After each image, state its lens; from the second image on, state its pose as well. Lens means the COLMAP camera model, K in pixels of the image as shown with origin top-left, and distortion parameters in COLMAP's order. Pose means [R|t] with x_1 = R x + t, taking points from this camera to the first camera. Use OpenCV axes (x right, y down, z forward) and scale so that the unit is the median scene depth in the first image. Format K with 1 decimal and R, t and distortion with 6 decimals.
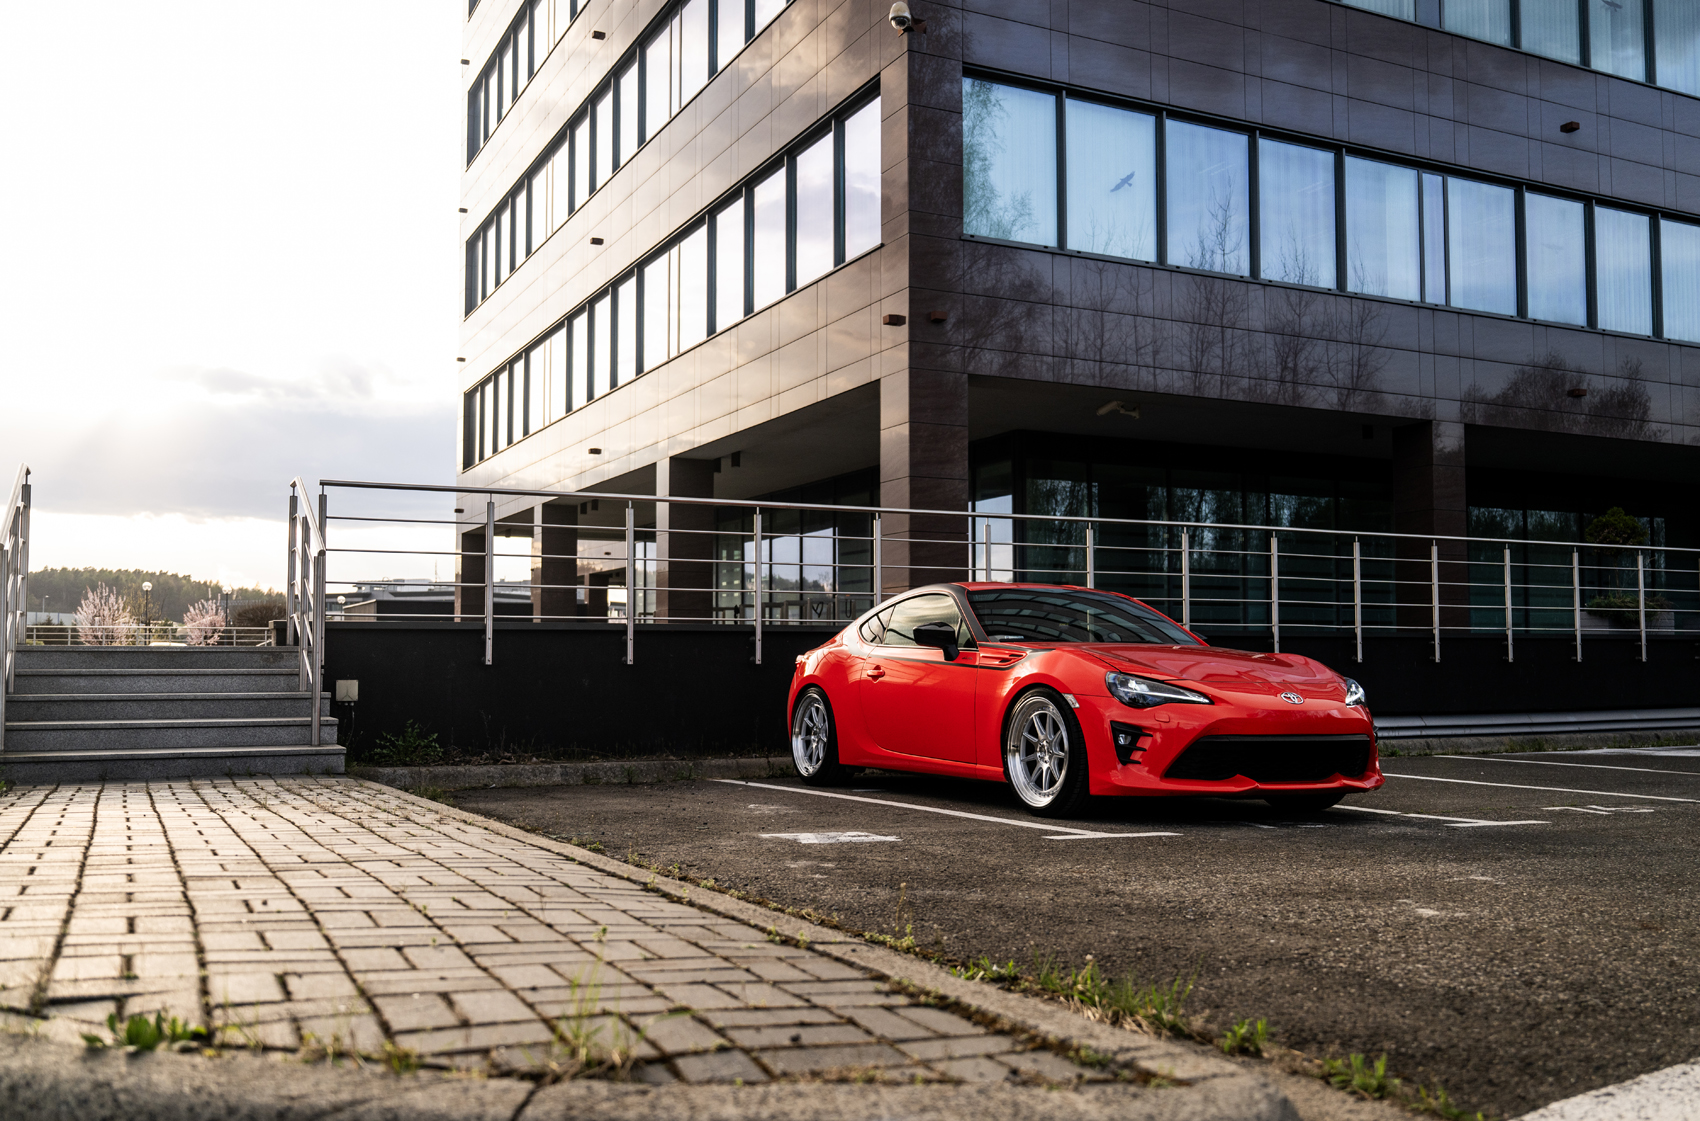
lens RADIAL K [[1477.6, 0, 853.1], [0, 1477.6, 579.5], [0, 0, 1]] dist [-0.012466, 0.007155]
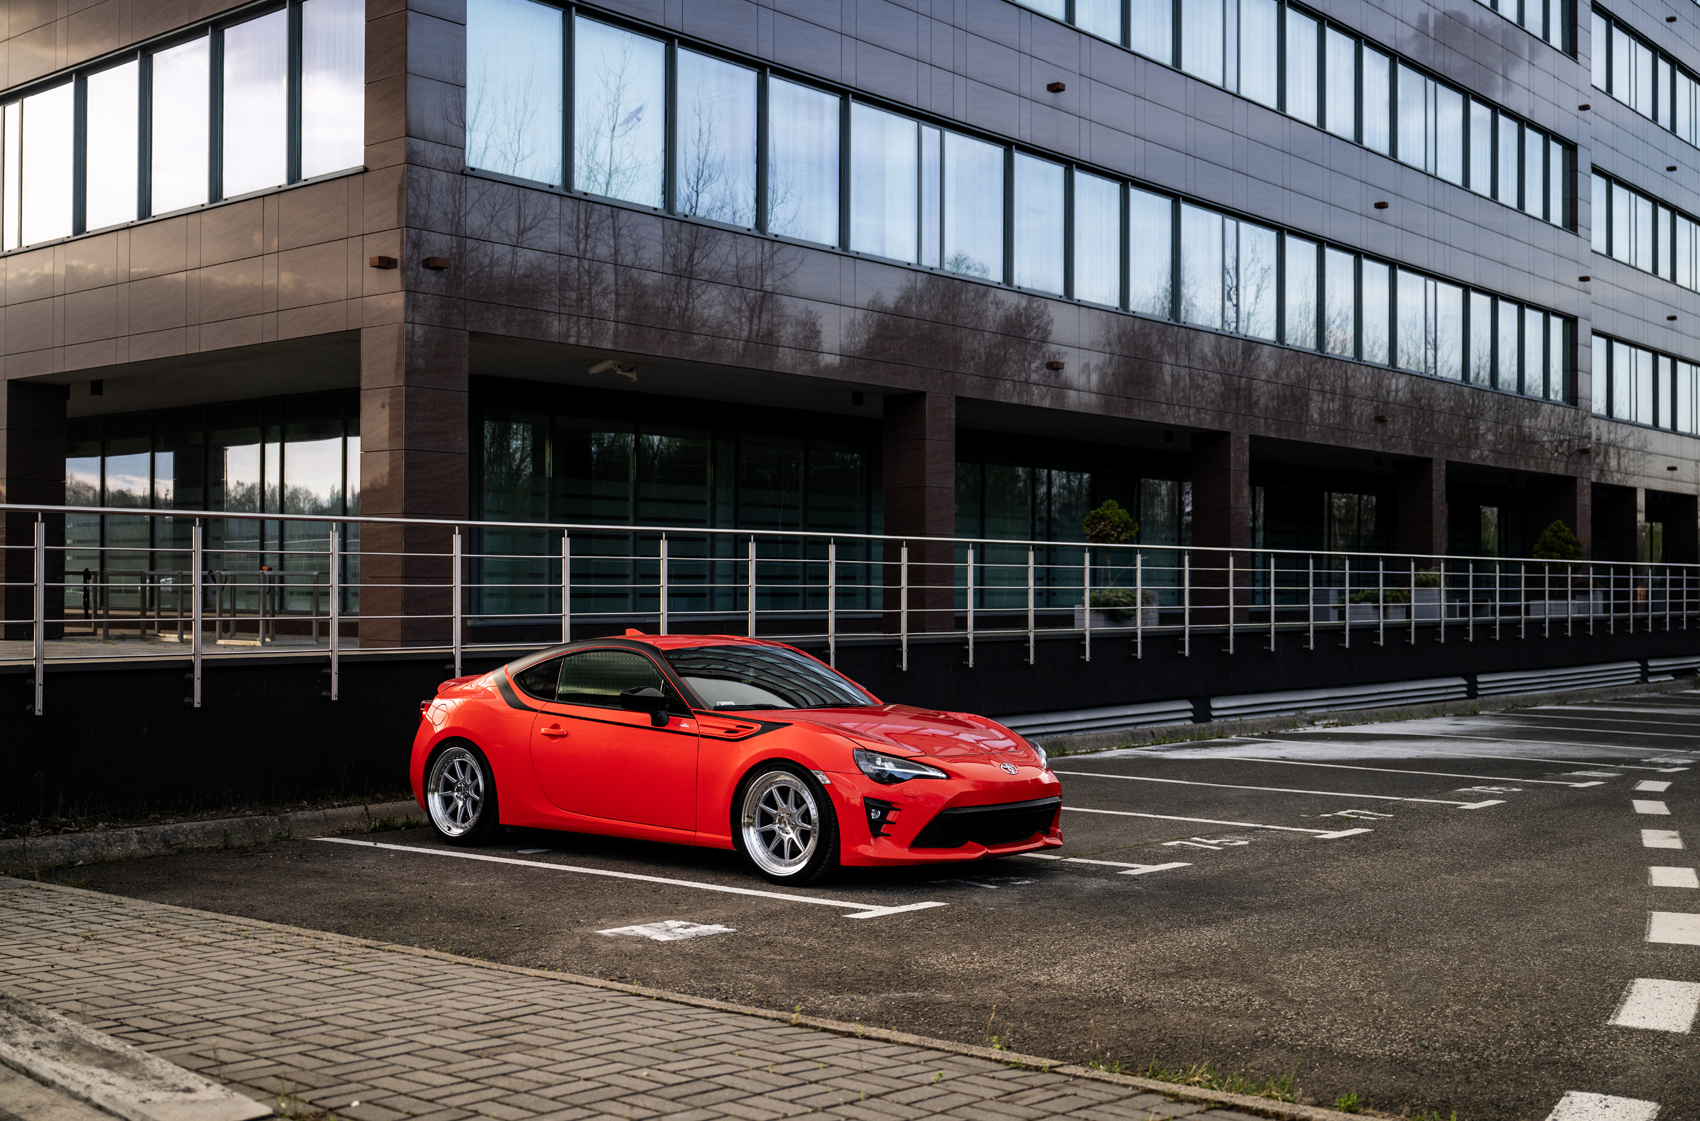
lens RADIAL K [[1856.2, 0, 850.0], [0, 1856.2, 560.5], [0, 0, 1]] dist [-0.016150, -0.017357]
pose [[0.918762, 0.009924, 0.394686, -0.242229], [-0.025817, 0.999055, 0.034976, -0.081087], [-0.393966, -0.042324, 0.918150, -0.154812]]
